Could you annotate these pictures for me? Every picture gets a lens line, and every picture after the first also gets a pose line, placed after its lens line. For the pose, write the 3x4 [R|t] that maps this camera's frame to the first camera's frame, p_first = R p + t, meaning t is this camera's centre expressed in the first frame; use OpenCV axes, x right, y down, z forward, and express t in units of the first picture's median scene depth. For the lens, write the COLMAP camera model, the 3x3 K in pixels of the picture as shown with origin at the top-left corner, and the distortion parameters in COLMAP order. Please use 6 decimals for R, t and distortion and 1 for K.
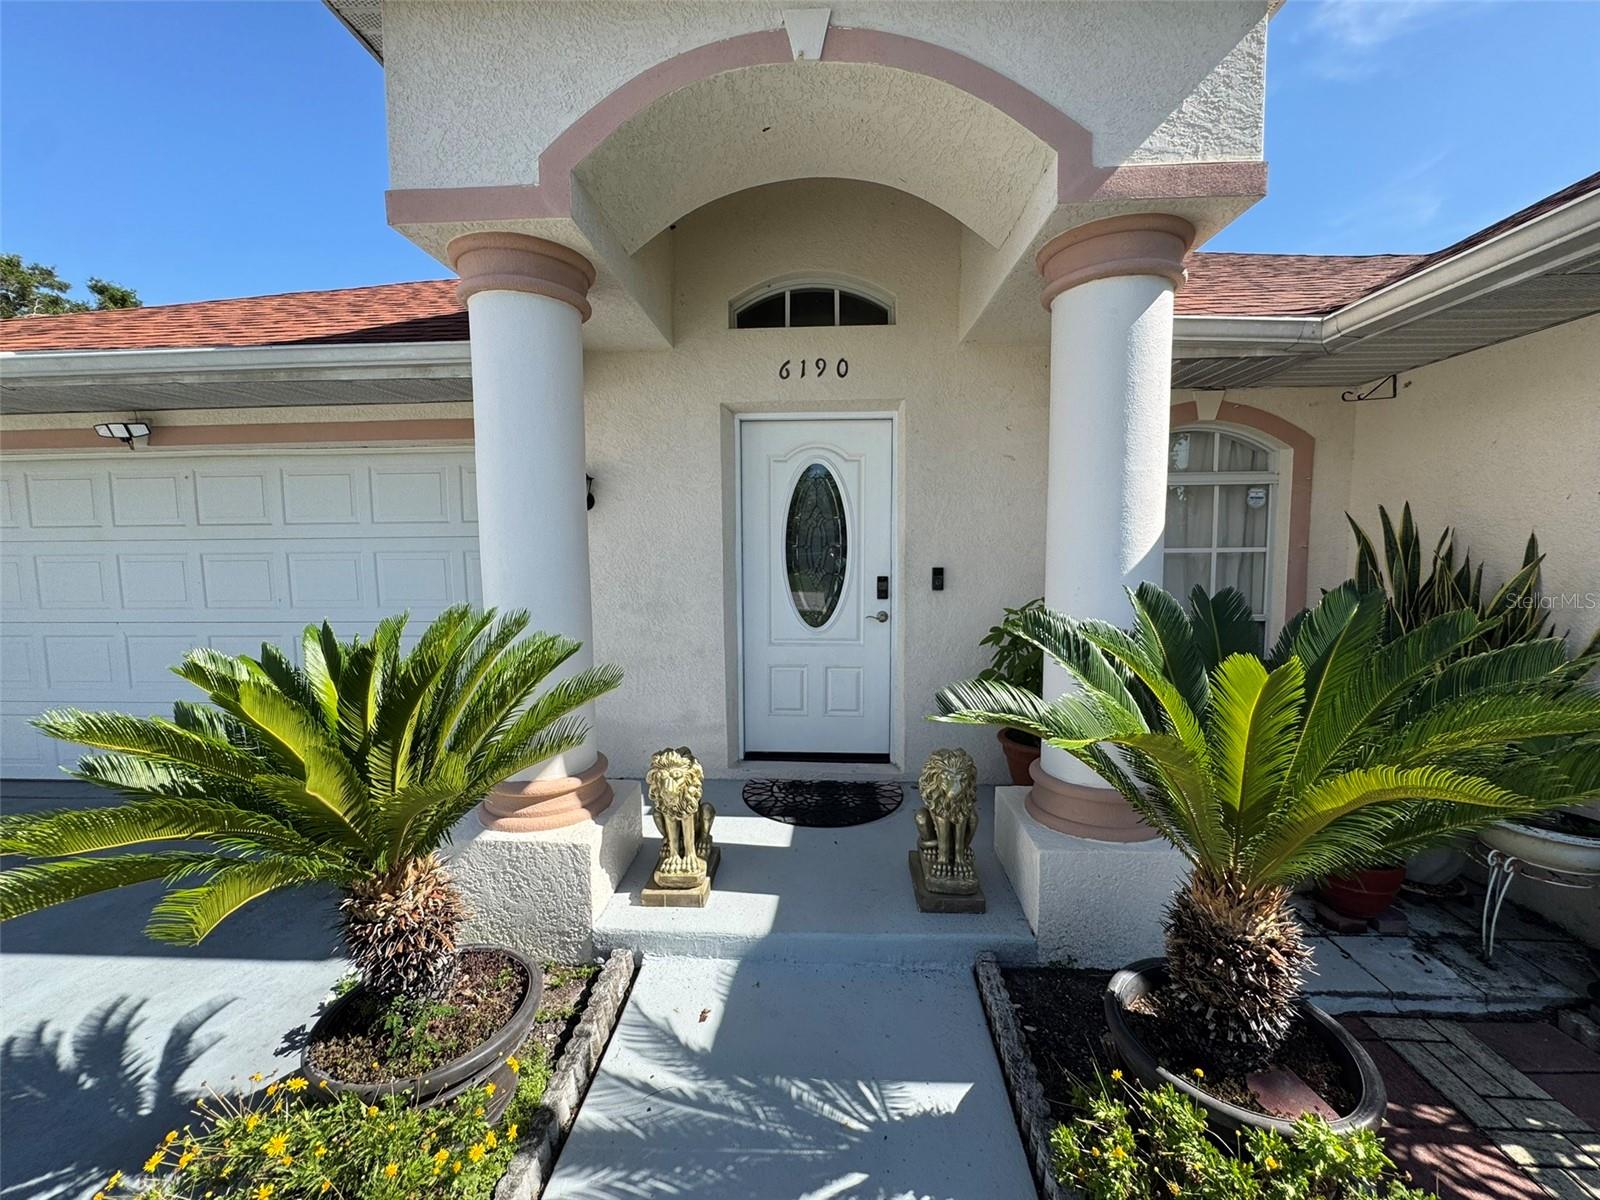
lens RADIAL K [[641.3, 0, 796.4], [0, 641.3, 596.1], [0, 0, 1]] dist [-0.005960, 0.001016]
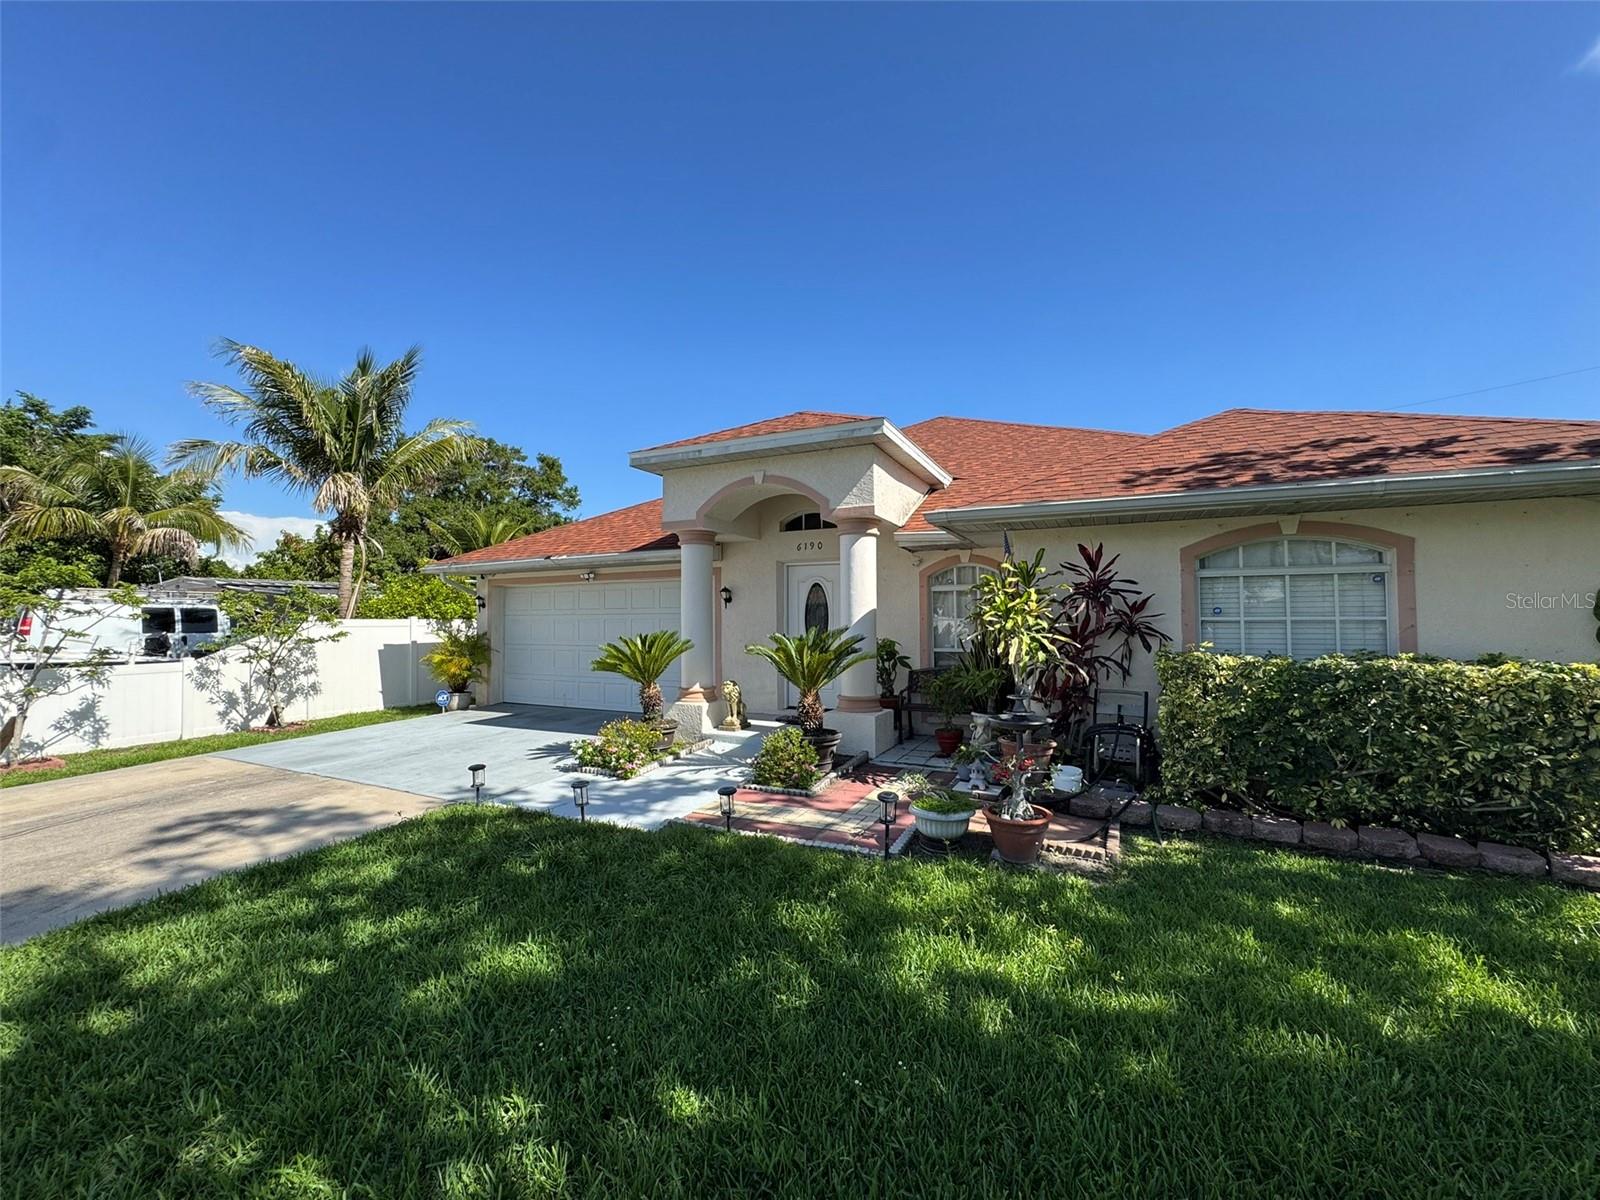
lens RADIAL K [[641.3, 0, 799.8], [0, 641.3, 594.1], [0, 0, 1]] dist [-0.005960, 0.001016]
pose [[0.919334, -0.011778, -0.393301, 1.516915], [-0.034179, 0.993383, -0.109642, 0.164232], [0.391990, 0.114240, 0.912849, -1.986236]]
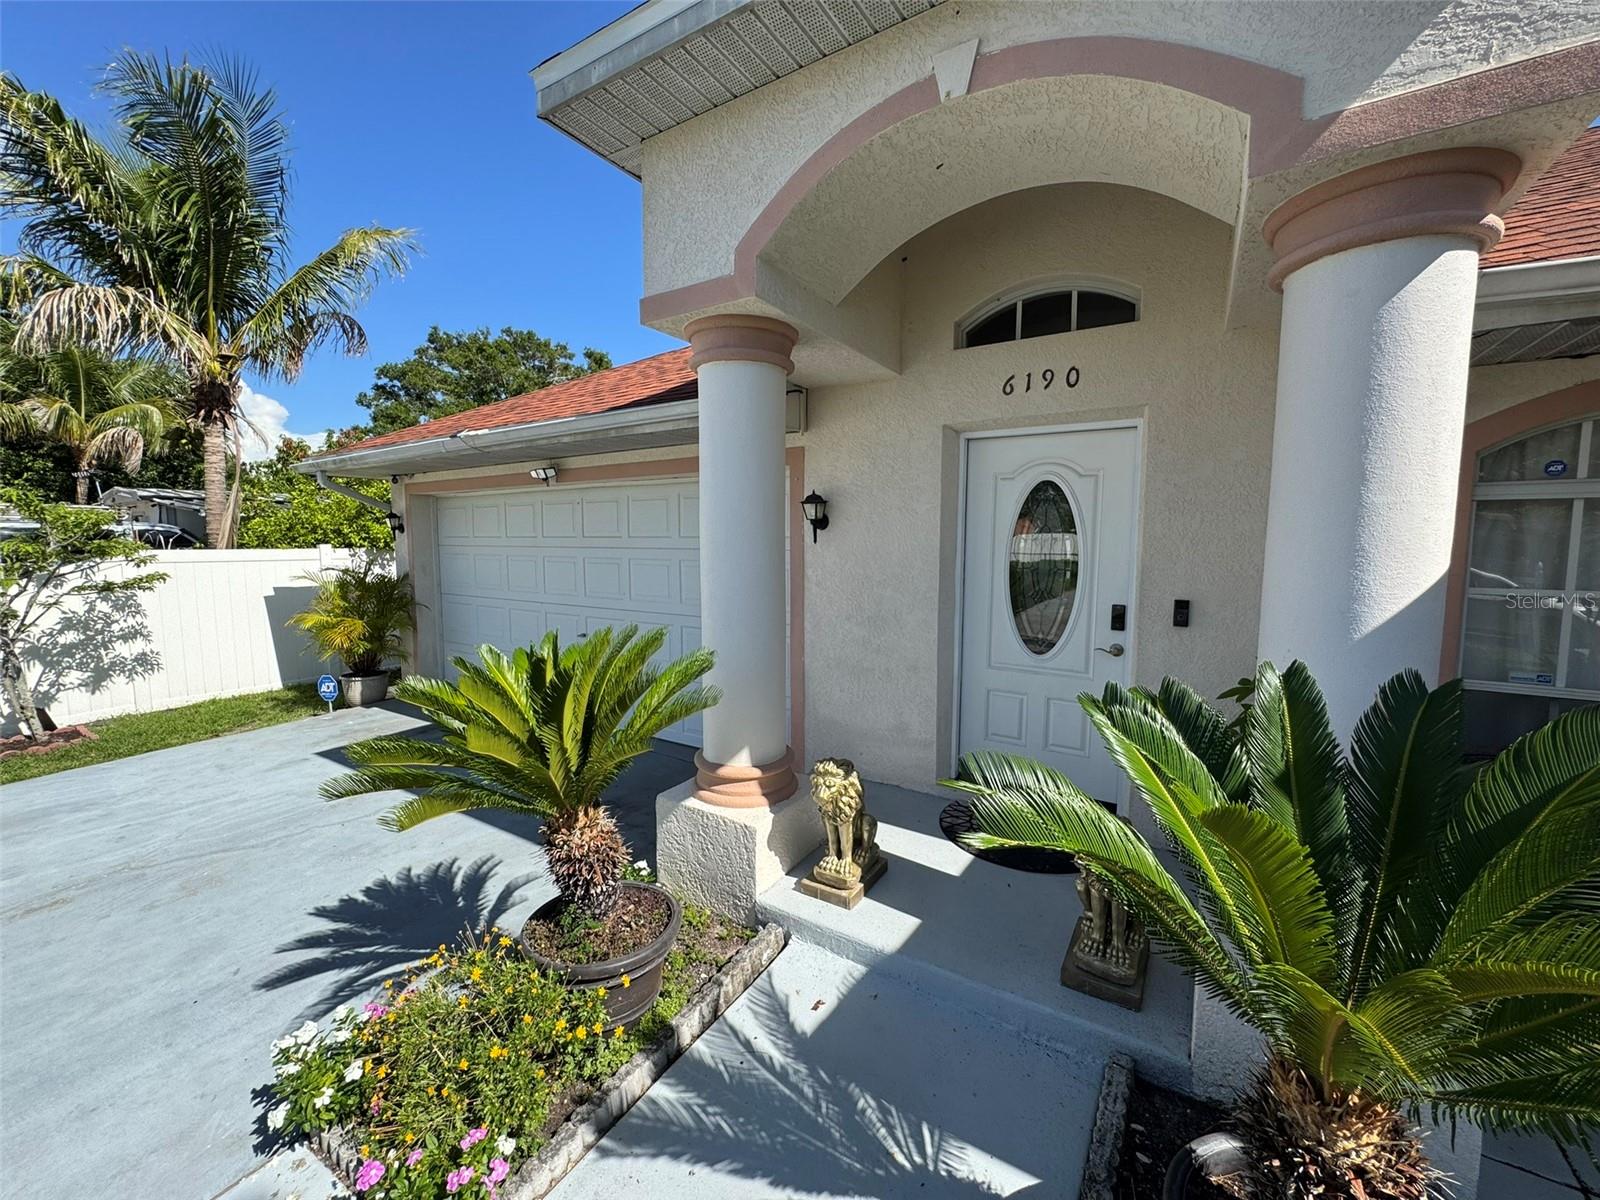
lens RADIAL K [[641.3, 0, 797.7], [0, 641.3, 595.8], [0, 0, 1]] dist [-0.005960, 0.001016]
pose [[0.868886, 0.055088, -0.491937, 0.307153], [-0.050532, 0.998468, 0.022558, -0.068542], [0.492426, 0.005258, 0.870338, 0.016004]]
